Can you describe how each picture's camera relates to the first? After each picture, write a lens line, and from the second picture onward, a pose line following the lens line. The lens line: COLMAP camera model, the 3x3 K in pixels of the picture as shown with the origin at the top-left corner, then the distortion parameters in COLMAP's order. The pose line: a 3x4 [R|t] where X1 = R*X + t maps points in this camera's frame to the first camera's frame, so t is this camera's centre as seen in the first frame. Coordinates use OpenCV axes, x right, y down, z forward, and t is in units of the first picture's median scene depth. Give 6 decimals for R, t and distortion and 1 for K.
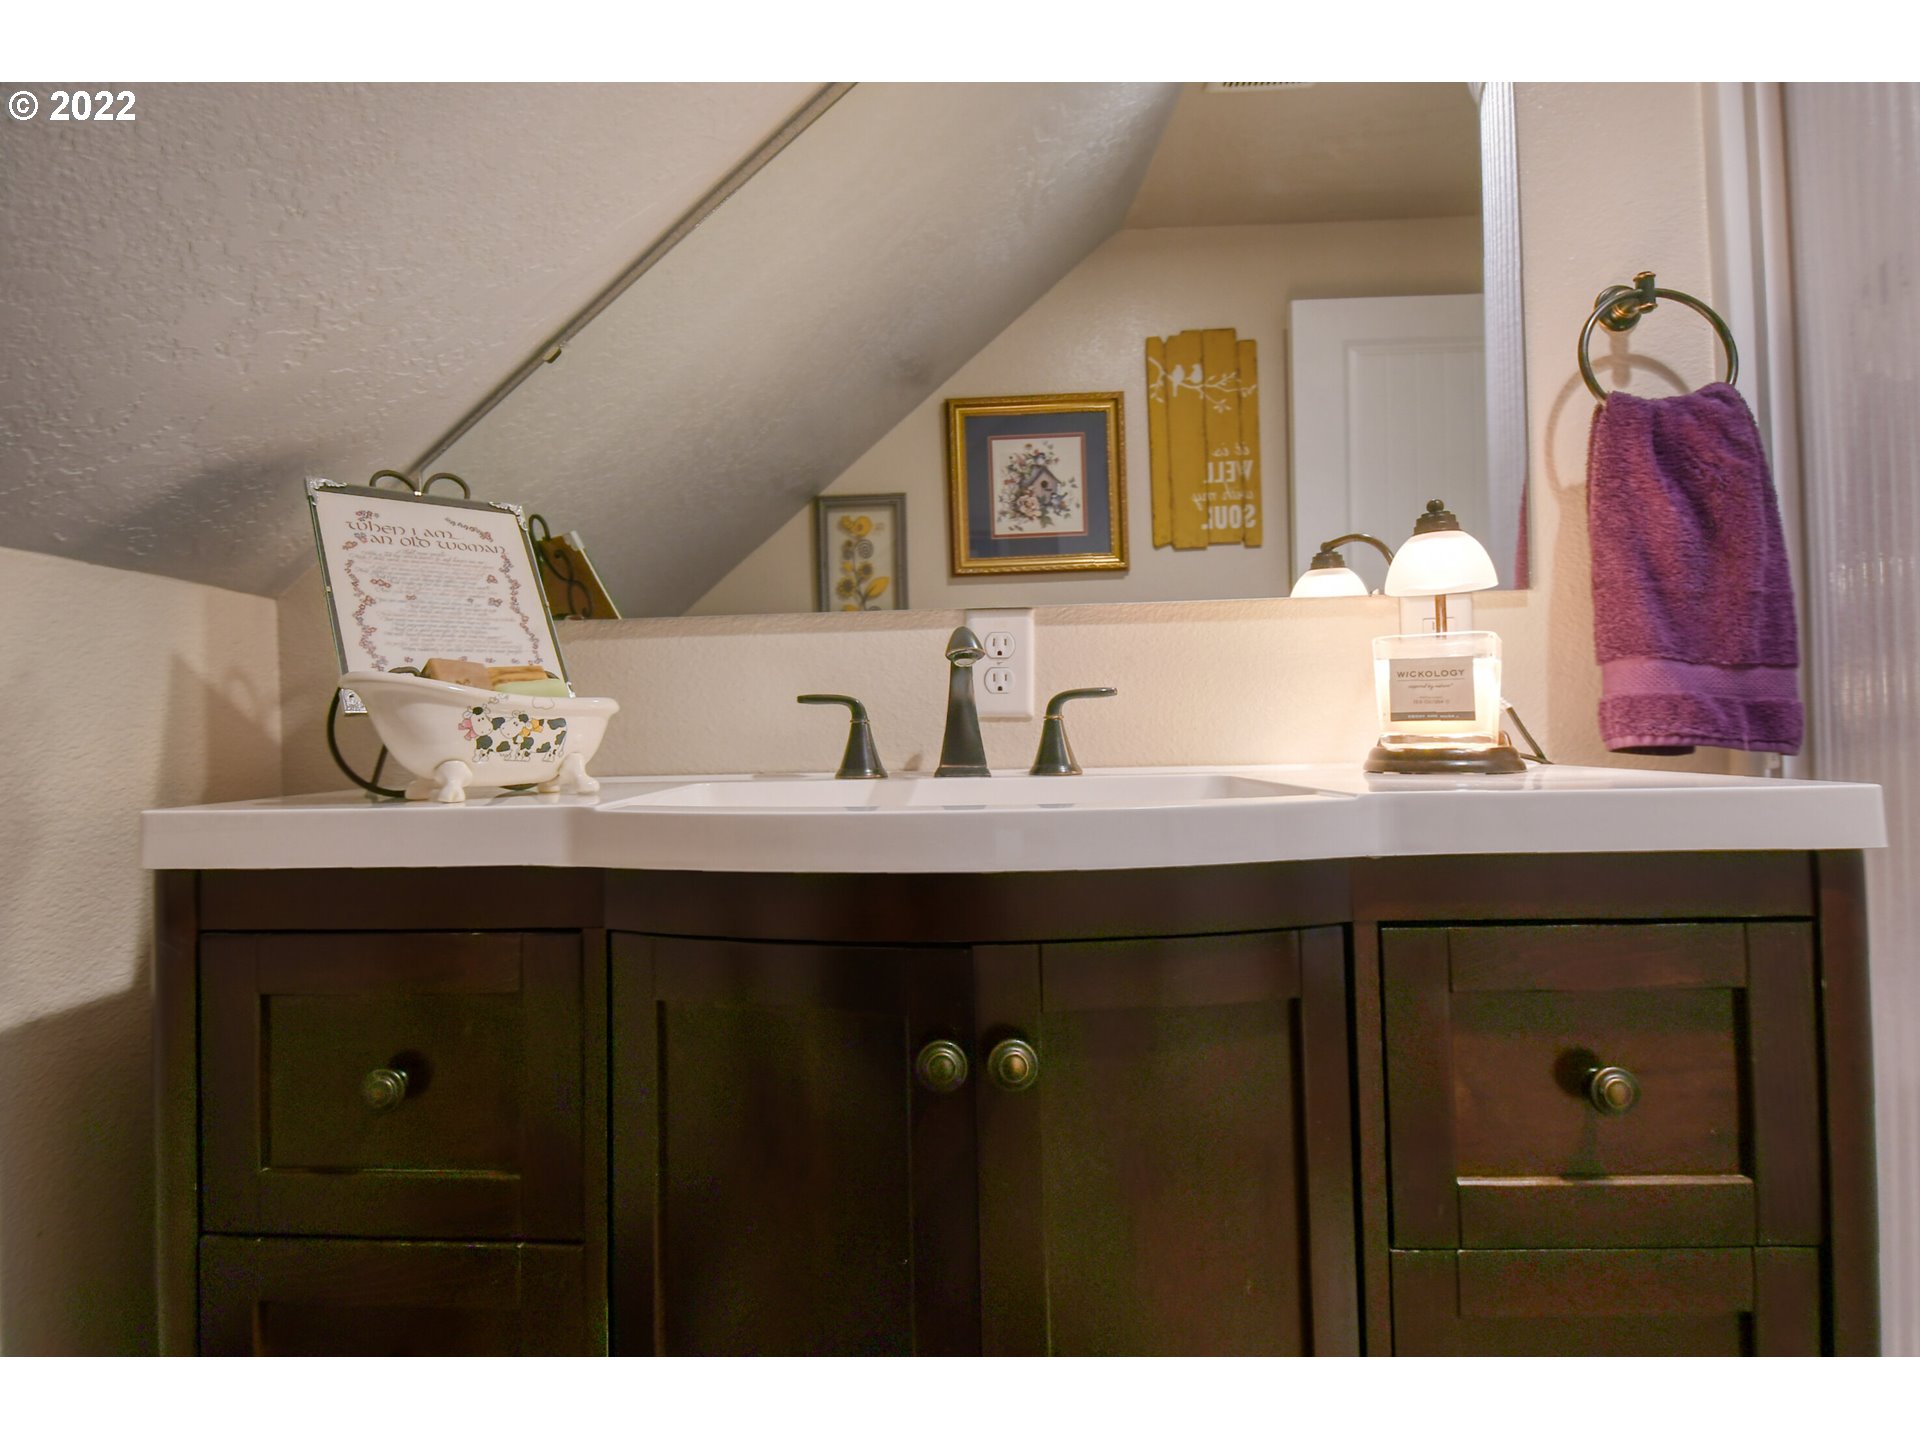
lens RADIAL K [[991.9, 0, 971.9], [0, 991.9, 702.5], [0, 0, 1]] dist [0.018675, -0.020384]
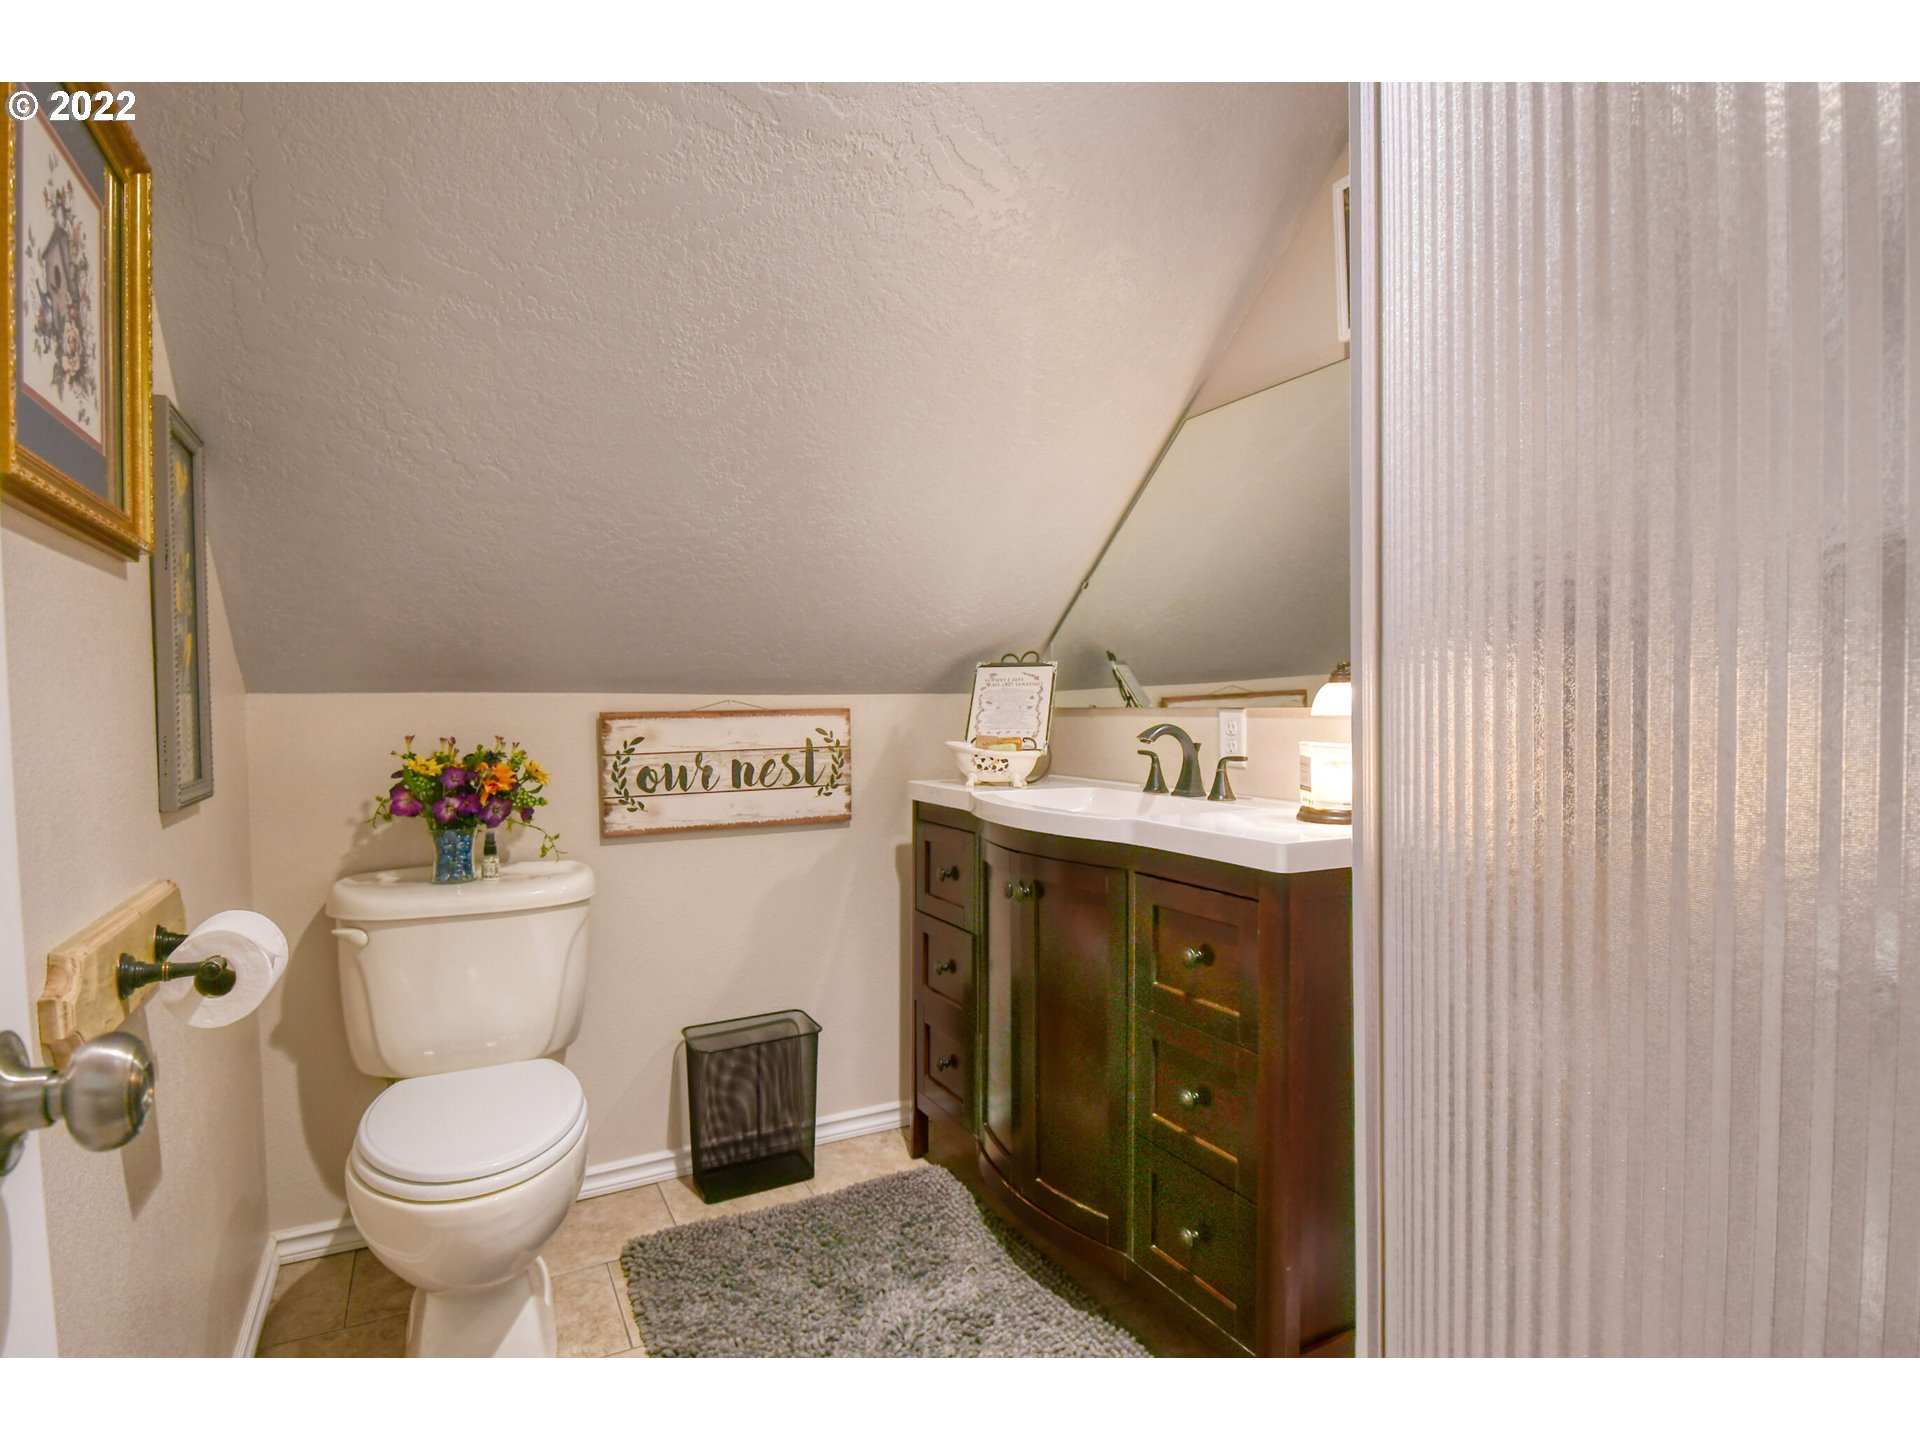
lens RADIAL K [[991.9, 0, 971.9], [0, 991.9, 702.5], [0, 0, 1]] dist [0.018675, -0.020384]
pose [[0.502087, 0.024003, -0.864484, 1.602484], [0.007051, 0.999468, 0.031846, -0.191970], [0.864788, -0.022085, 0.501651, -0.380229]]
